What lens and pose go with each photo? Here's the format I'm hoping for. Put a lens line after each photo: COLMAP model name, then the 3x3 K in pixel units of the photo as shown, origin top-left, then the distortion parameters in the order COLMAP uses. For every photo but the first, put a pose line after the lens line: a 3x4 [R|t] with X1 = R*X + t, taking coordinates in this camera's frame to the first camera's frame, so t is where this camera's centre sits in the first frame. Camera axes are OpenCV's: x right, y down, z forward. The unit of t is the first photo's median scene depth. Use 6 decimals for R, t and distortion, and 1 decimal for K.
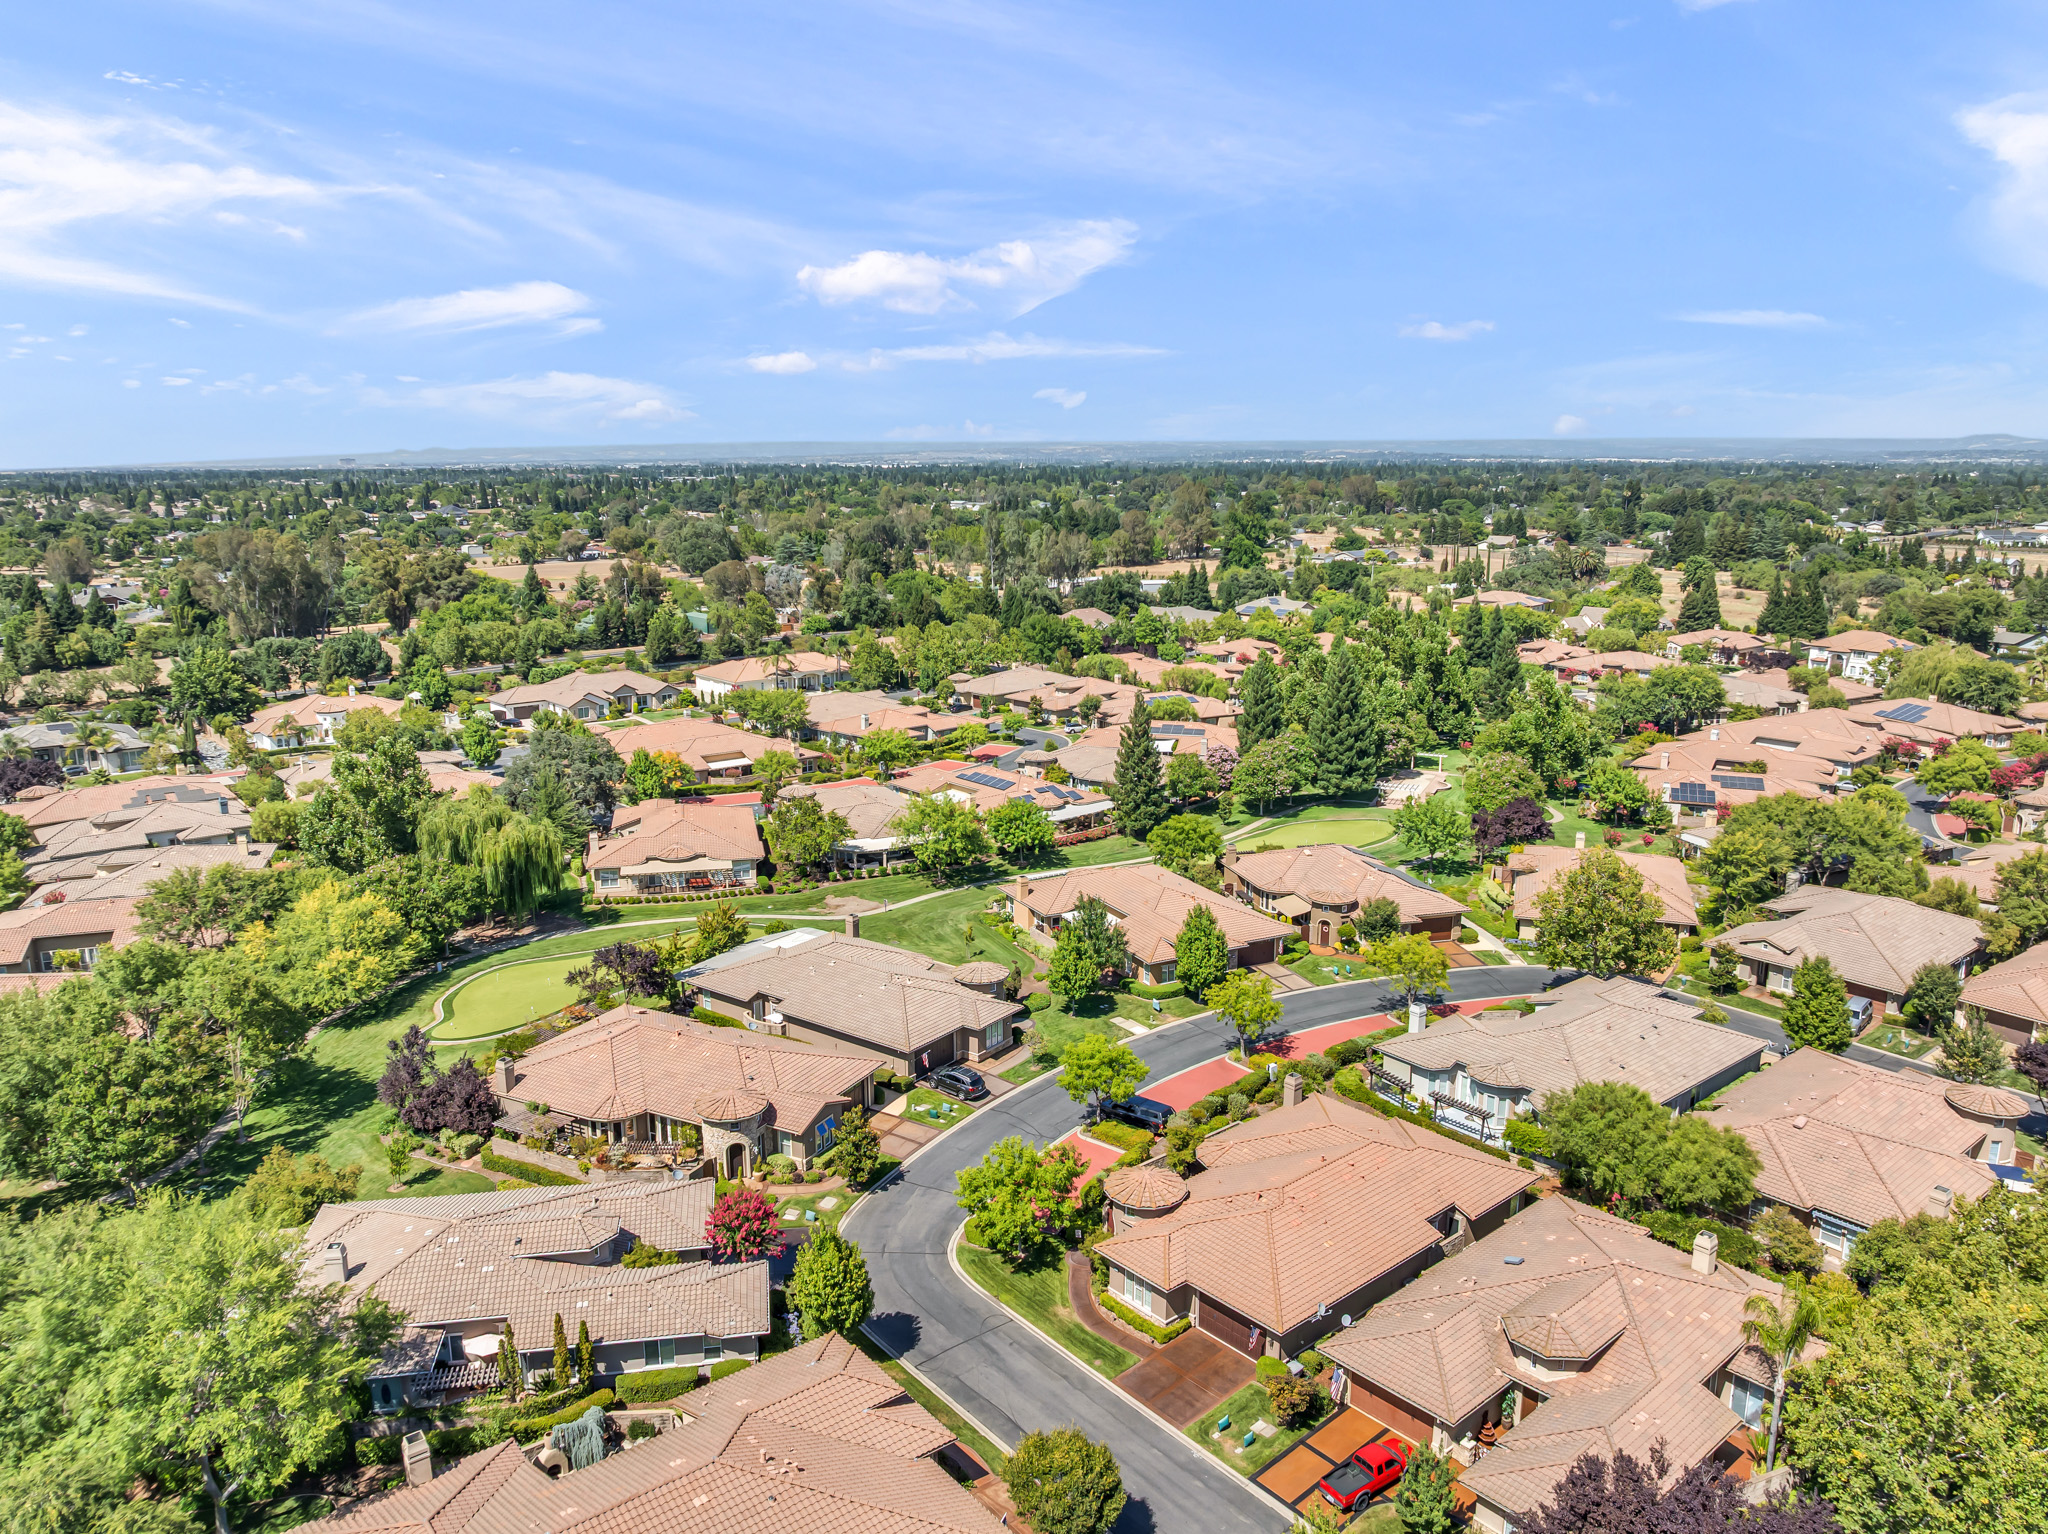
lens RADIAL K [[1437.0, 0, 1021.4], [0, 1437.0, 779.7], [0, 0, 1]] dist [-0.039776, 0.003042]
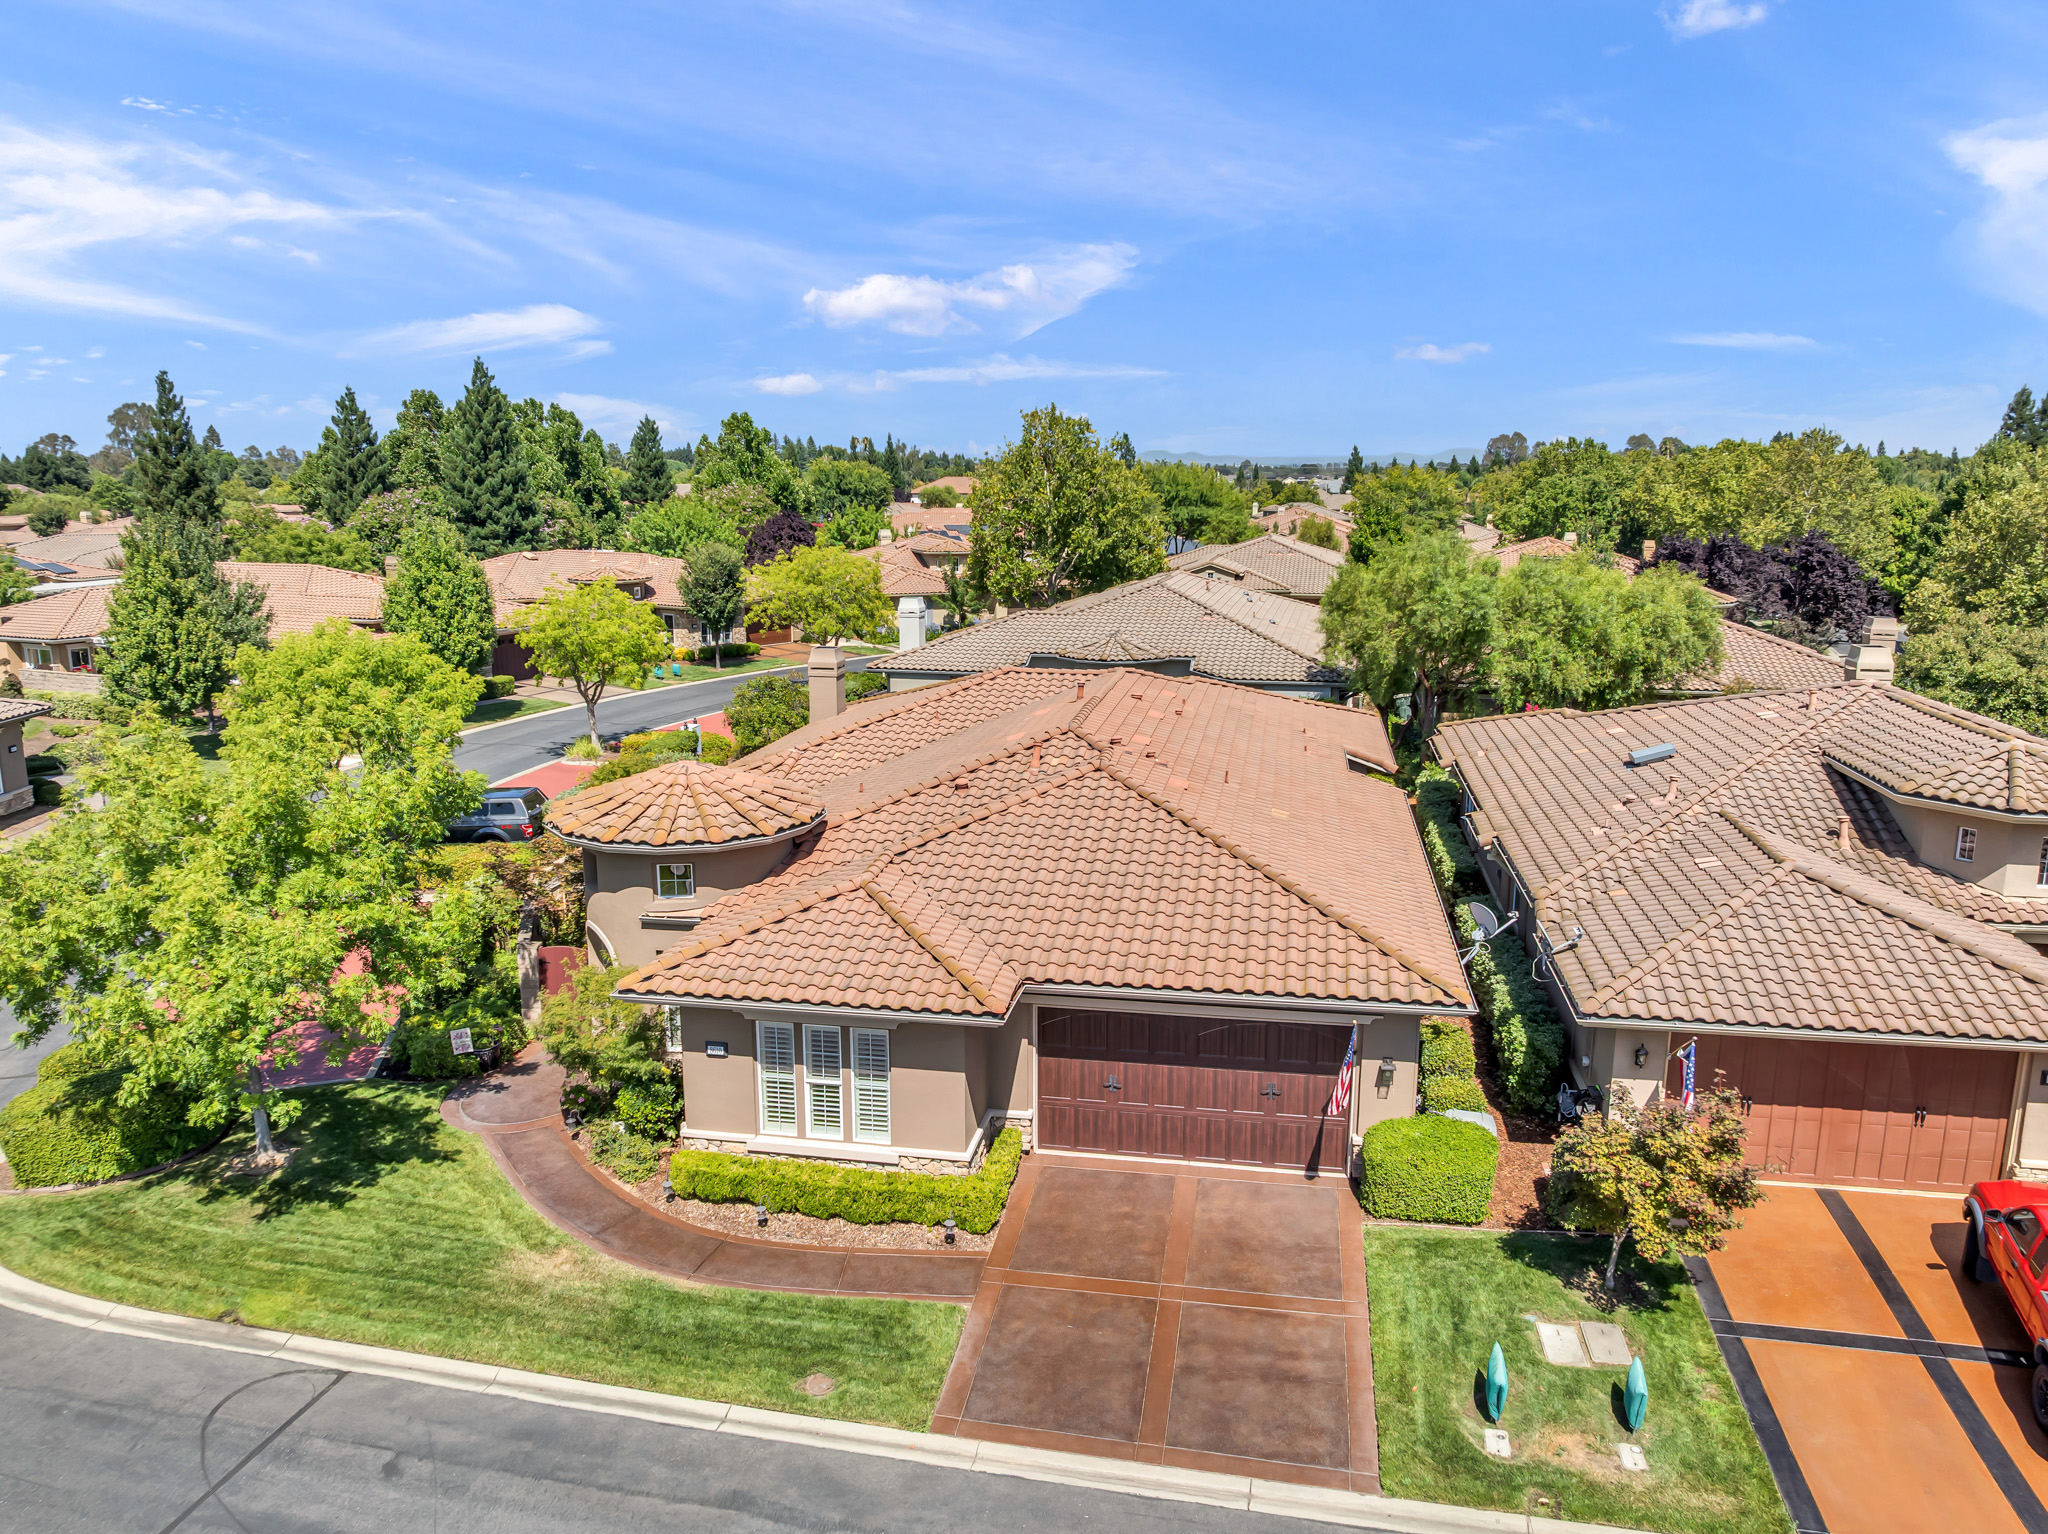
lens RADIAL K [[1438.3, 0, 1024.0], [0, 1438.3, 767.0], [0, 0, 1]] dist [-0.039455, -0.006607]
pose [[0.776606, -0.122123, 0.618036, -0.020056], [0.134355, 0.990568, 0.026908, 0.119715], [-0.615493, 0.062139, 0.785689, 0.308197]]
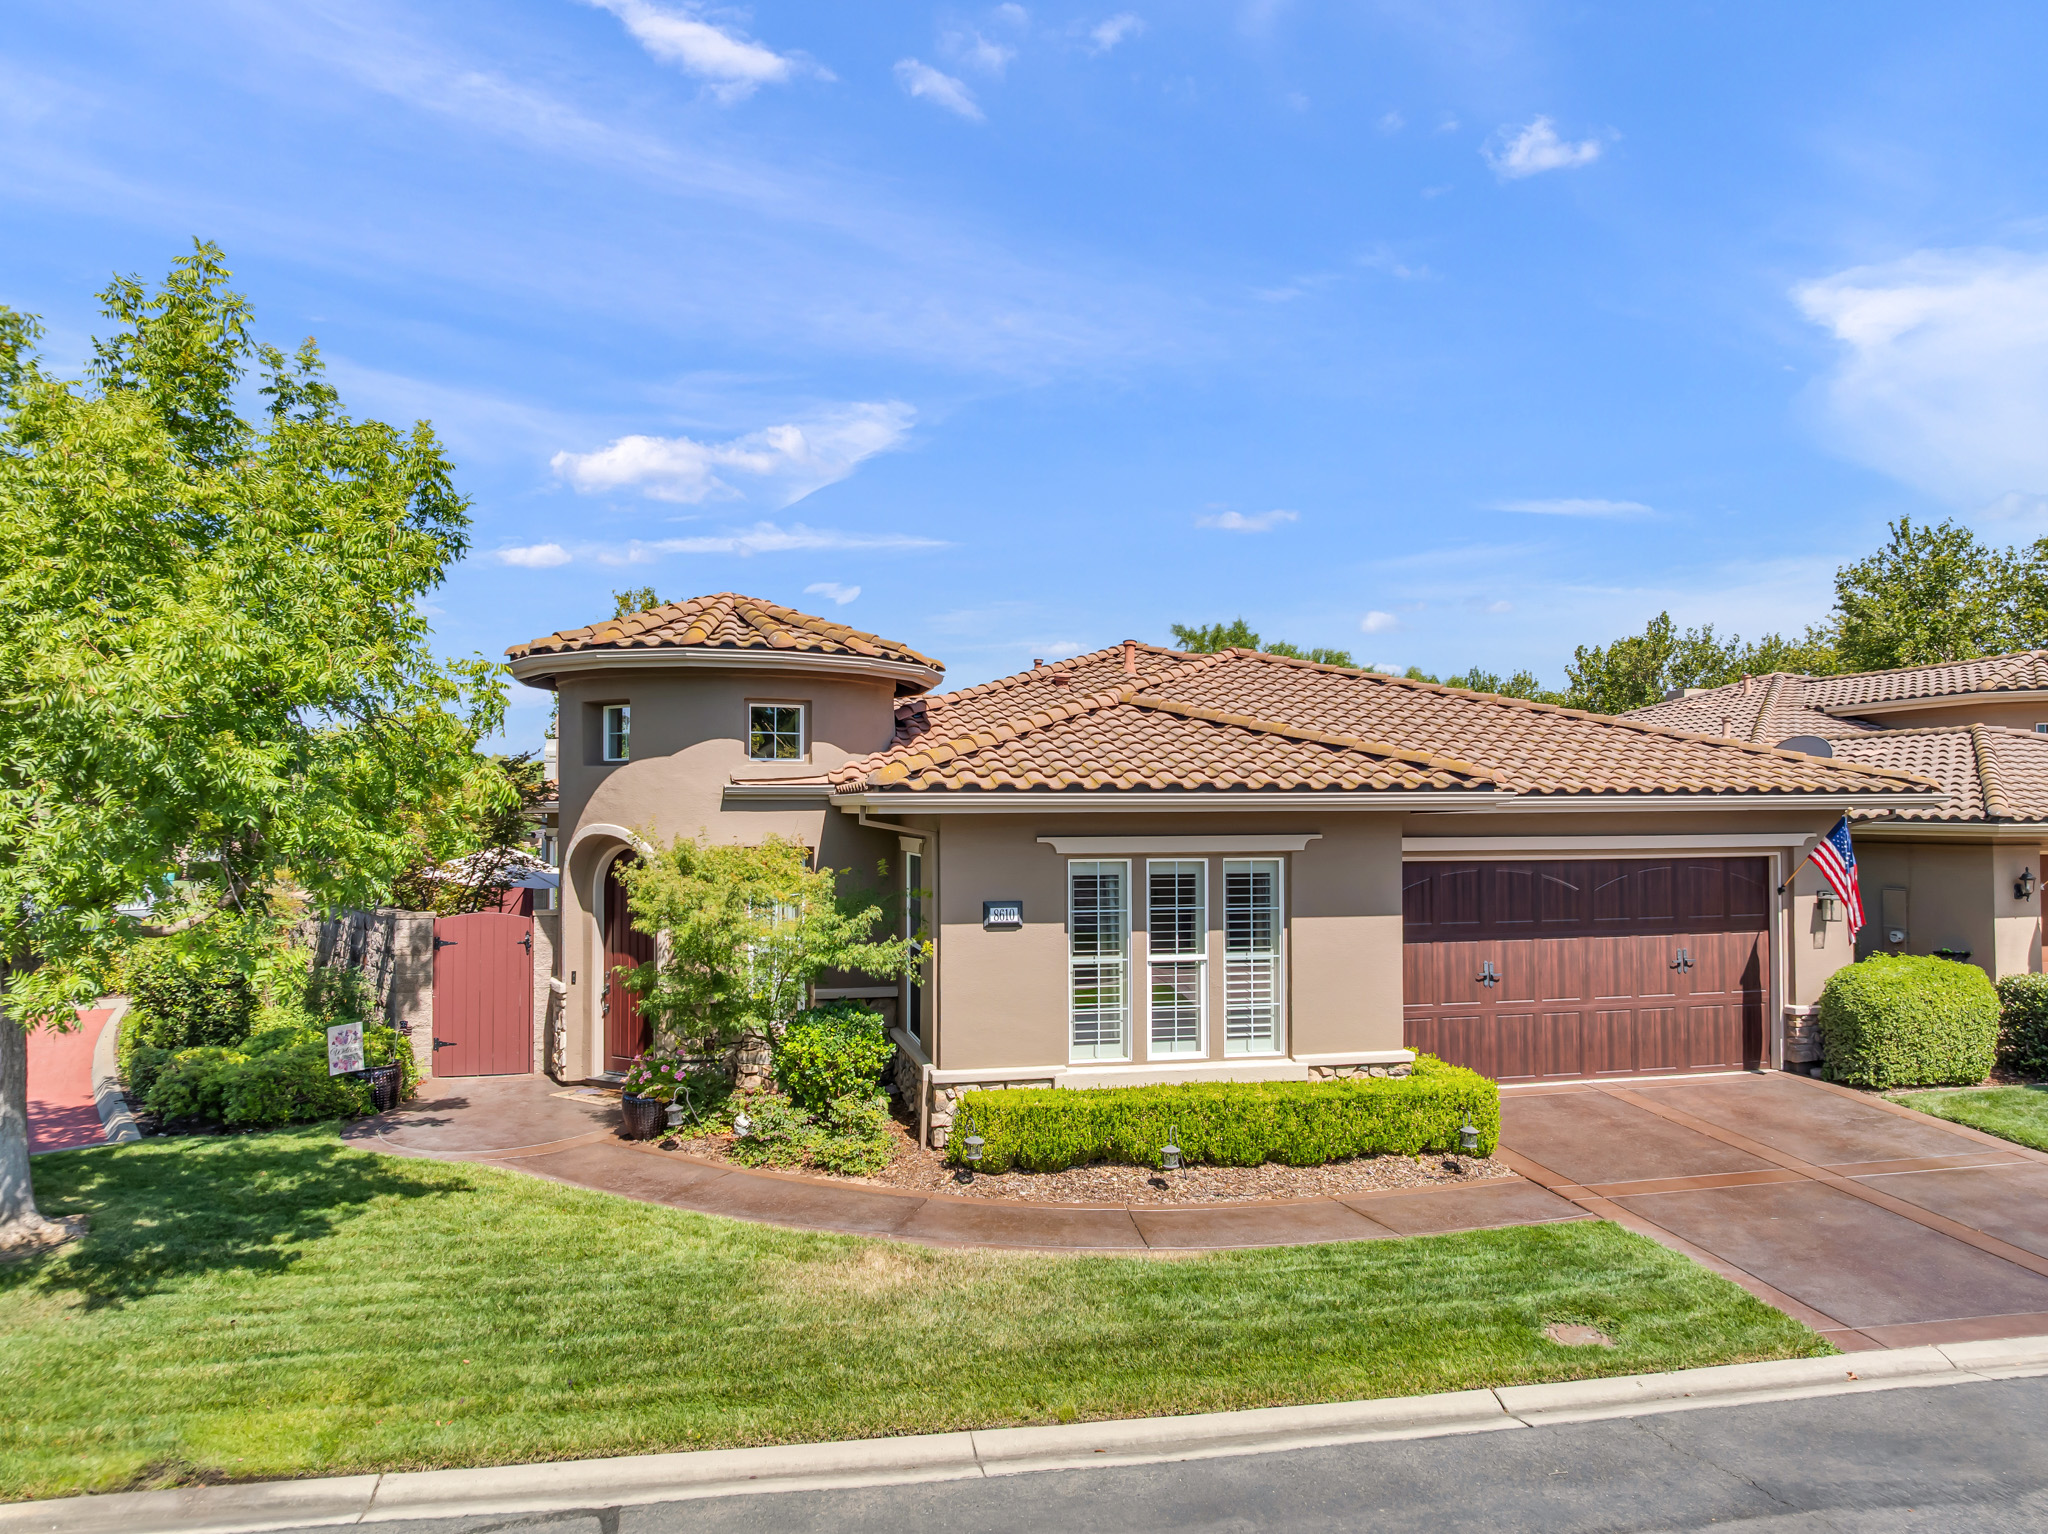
lens RADIAL K [[1437.0, 0, 1021.4], [0, 1437.0, 779.7], [0, 0, 1]] dist [-0.039776, 0.003042]
pose [[0.465017, 0.025910, 0.884922, -0.029803], [0.190110, 0.973330, -0.128399, 0.143879], [-0.864648, 0.227941, 0.447690, 0.380797]]
